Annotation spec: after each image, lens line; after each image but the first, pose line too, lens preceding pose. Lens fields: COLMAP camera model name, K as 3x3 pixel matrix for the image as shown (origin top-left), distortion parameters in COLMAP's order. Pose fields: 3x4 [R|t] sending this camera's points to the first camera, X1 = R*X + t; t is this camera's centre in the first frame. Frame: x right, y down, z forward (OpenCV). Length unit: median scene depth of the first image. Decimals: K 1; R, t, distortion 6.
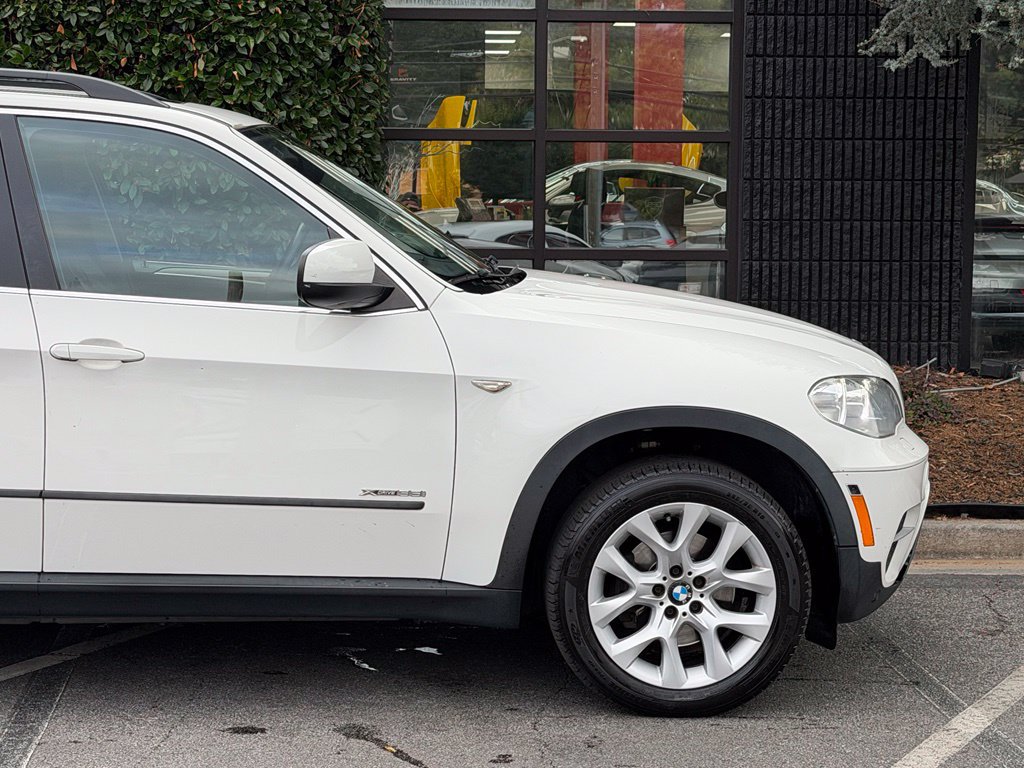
lens RADIAL K [[2129.0, 0, 518.3], [0, 2129.0, 396.0], [0, 0, 1]] dist [0.133848, 0.000000]
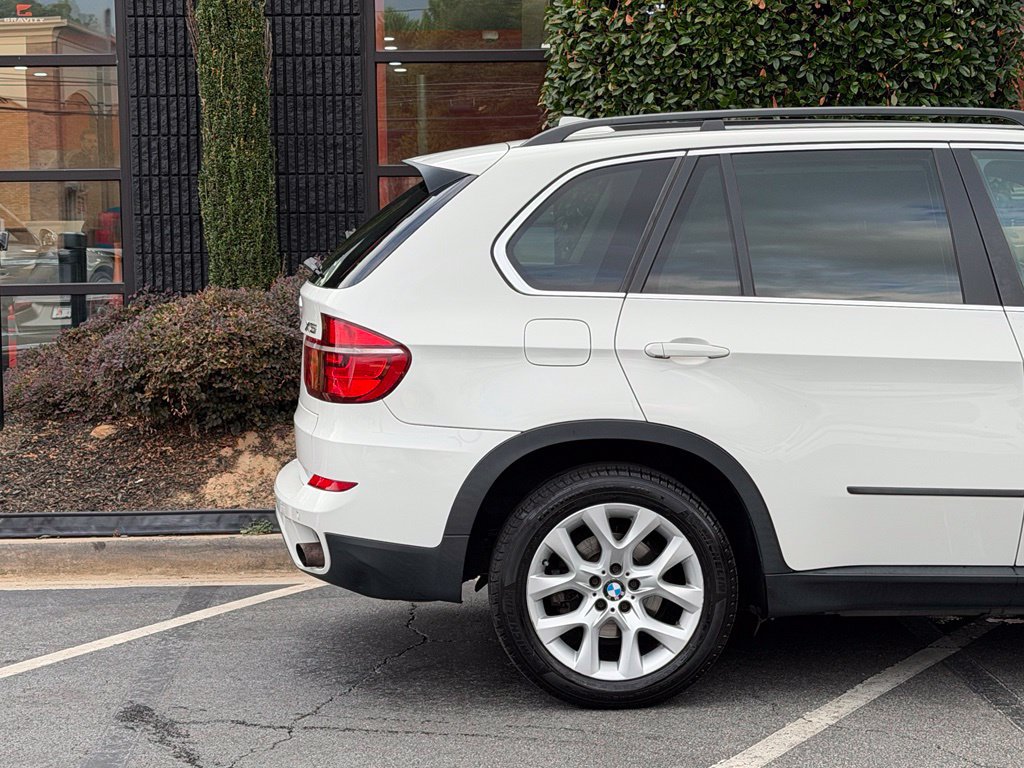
lens RADIAL K [[2127.0, 0, 534.4], [0, 2127.0, 373.6], [0, 0, 1]] dist [0.176328, 0.000000]
pose [[0.998878, -0.024066, -0.040781, -0.285608], [0.022979, 0.999374, -0.026917, 0.005757], [0.041404, 0.025950, 0.998805, -0.069434]]
